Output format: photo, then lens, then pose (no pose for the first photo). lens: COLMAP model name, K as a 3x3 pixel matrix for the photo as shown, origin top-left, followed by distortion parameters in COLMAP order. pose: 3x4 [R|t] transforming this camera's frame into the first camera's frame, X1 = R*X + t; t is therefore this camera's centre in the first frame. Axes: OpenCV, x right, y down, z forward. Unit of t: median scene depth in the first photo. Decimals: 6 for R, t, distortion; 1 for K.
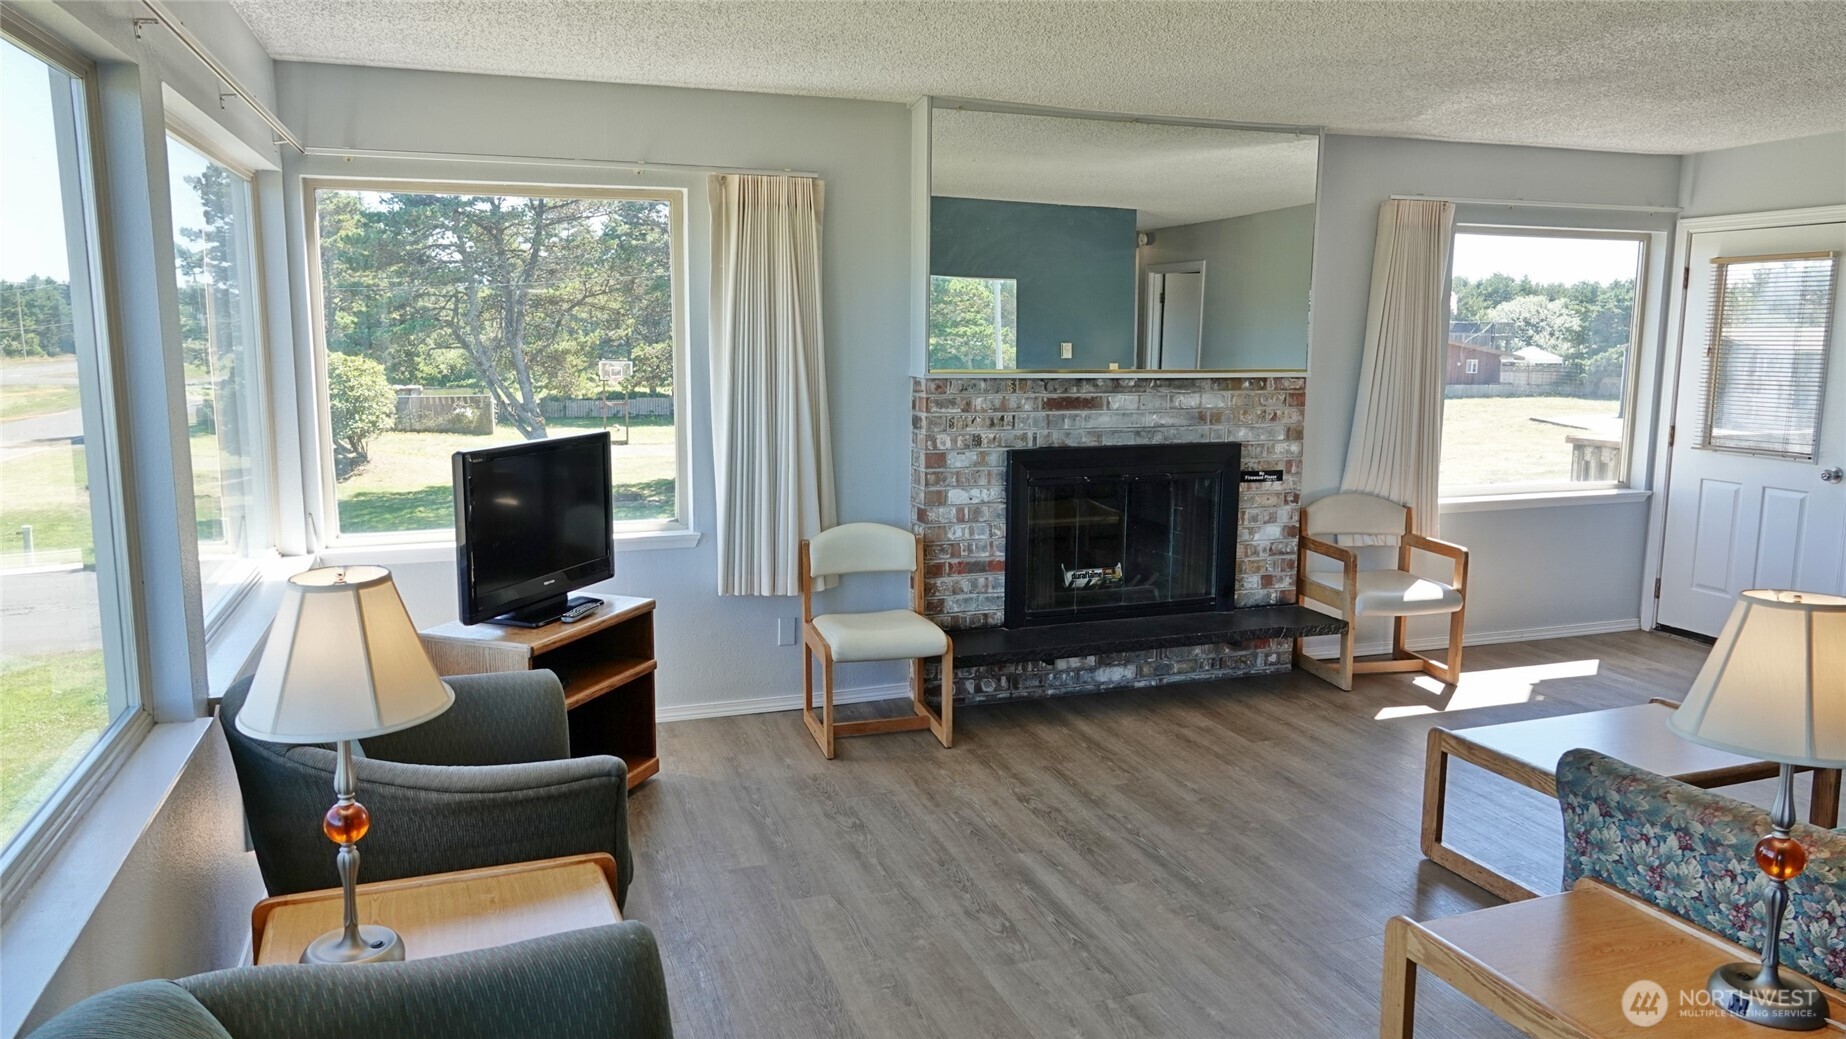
lens RADIAL K [[1288.7, 0, 927.5], [0, 1288.7, 516.3], [0, 0, 1]] dist [0.004156, 0.005035]
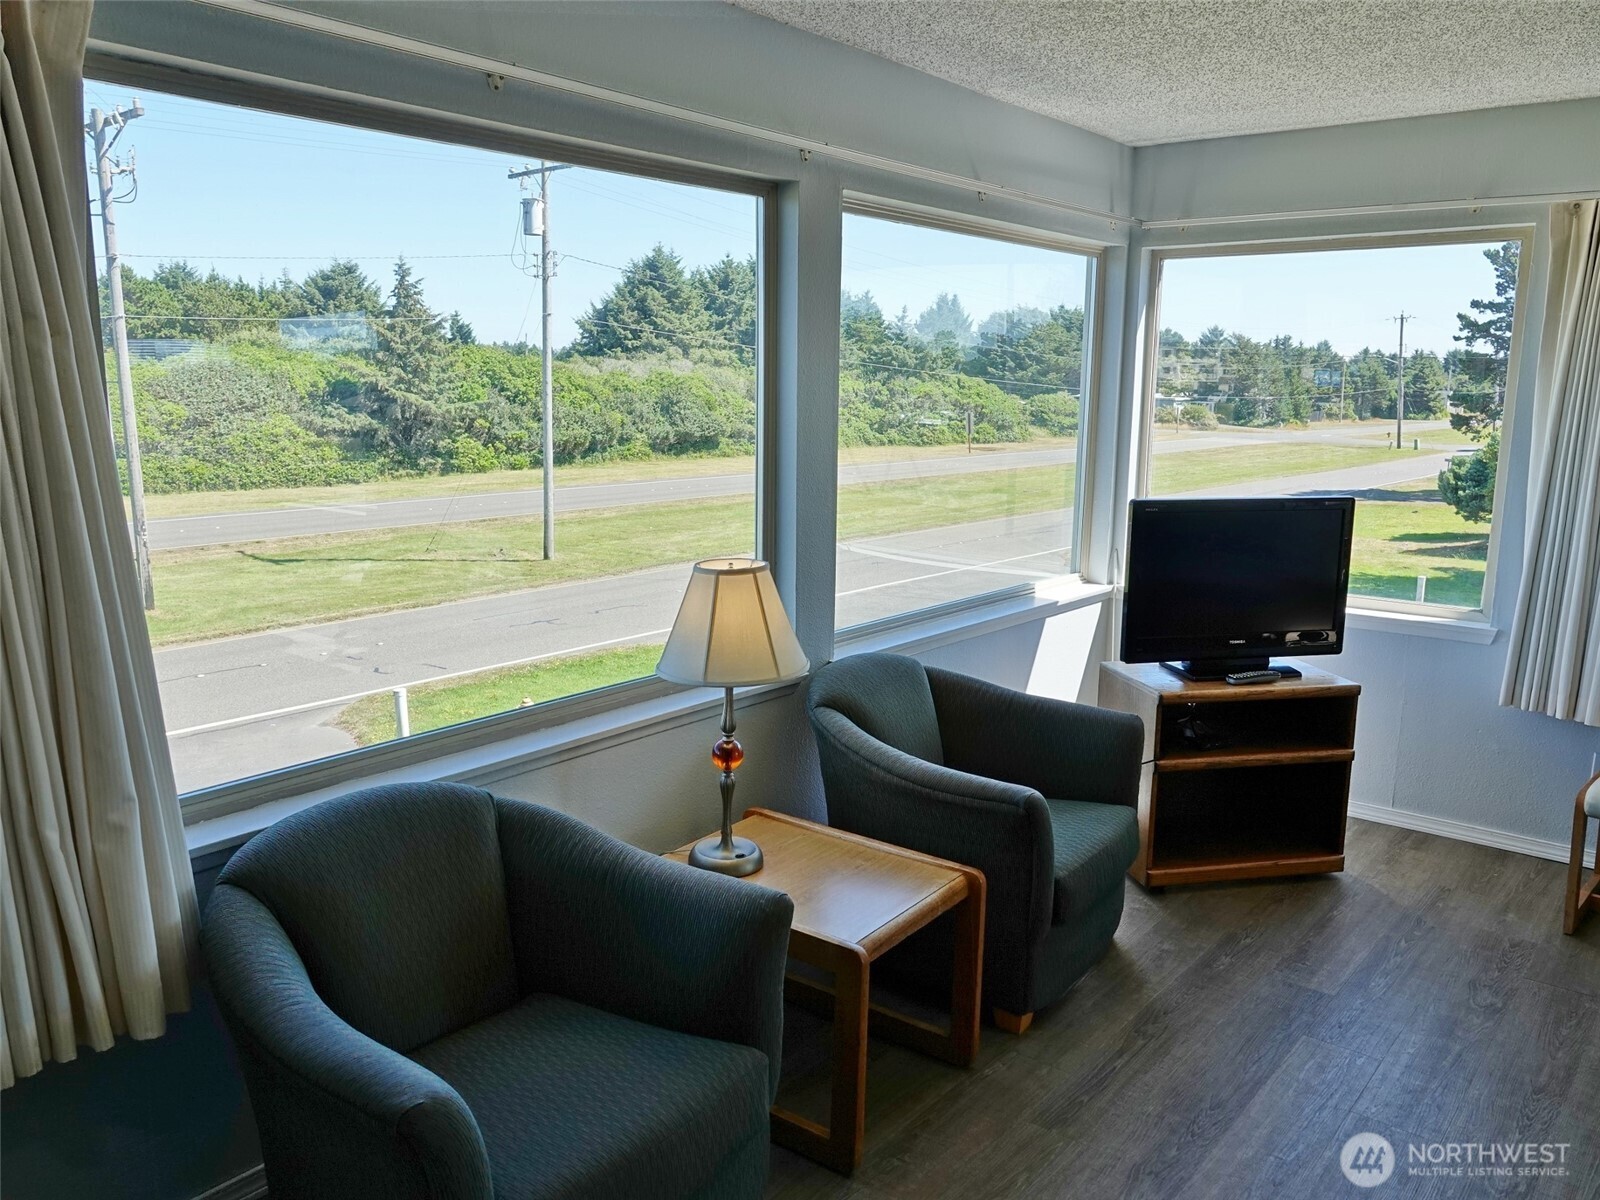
lens RADIAL K [[1251.2, 0, 807.2], [0, 1251.2, 595.6], [0, 0, 1]] dist [0.008655, -0.001920]
pose [[0.528237, 0.149127, -0.835899, 0.033184], [-0.139273, 0.986340, 0.087954, -0.002318], [0.837597, 0.069957, 0.541791, 0.019591]]
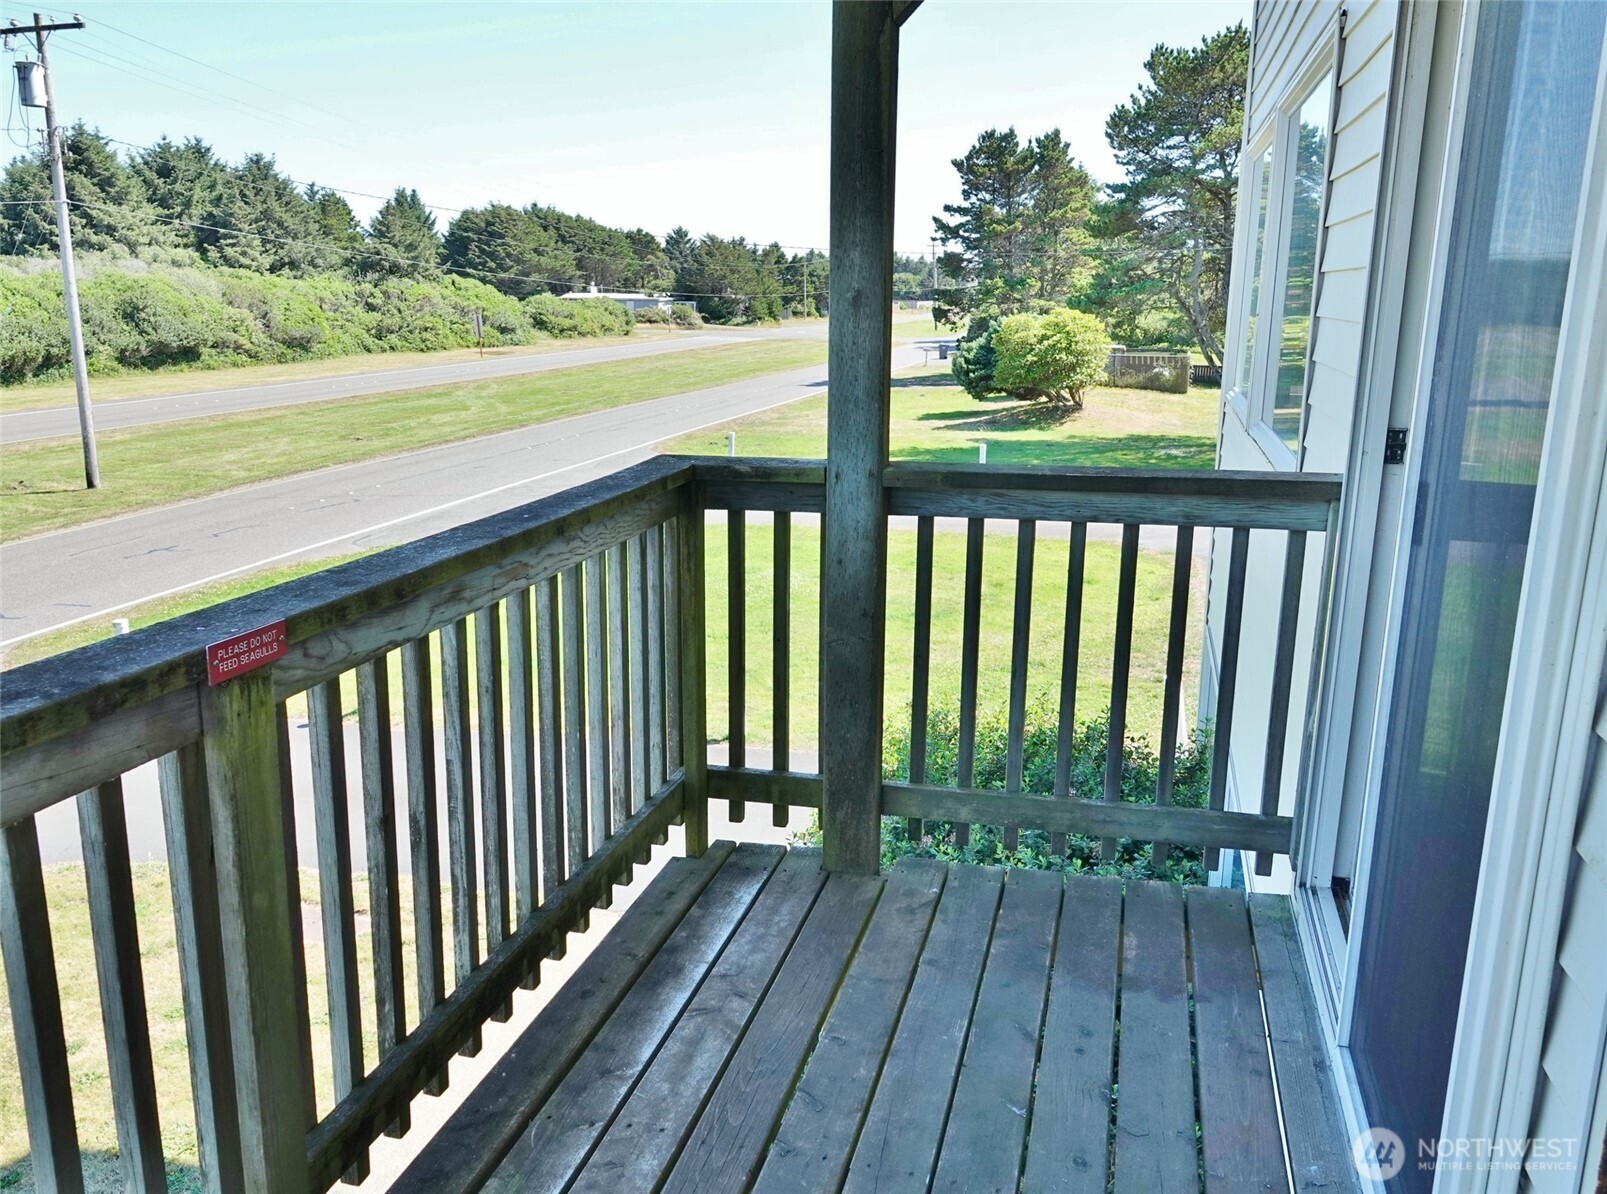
lens RADIAL K [[1274.3, 0, 805.1], [0, 1274.3, 593.4], [0, 0, 1]] dist [-0.000027, 0.011106]
pose [[0.827861, 0.132462, -0.545069, -0.004569], [-0.086609, 0.990250, 0.109107, 0.016354], [0.554207, -0.043117, 0.831262, -0.071654]]
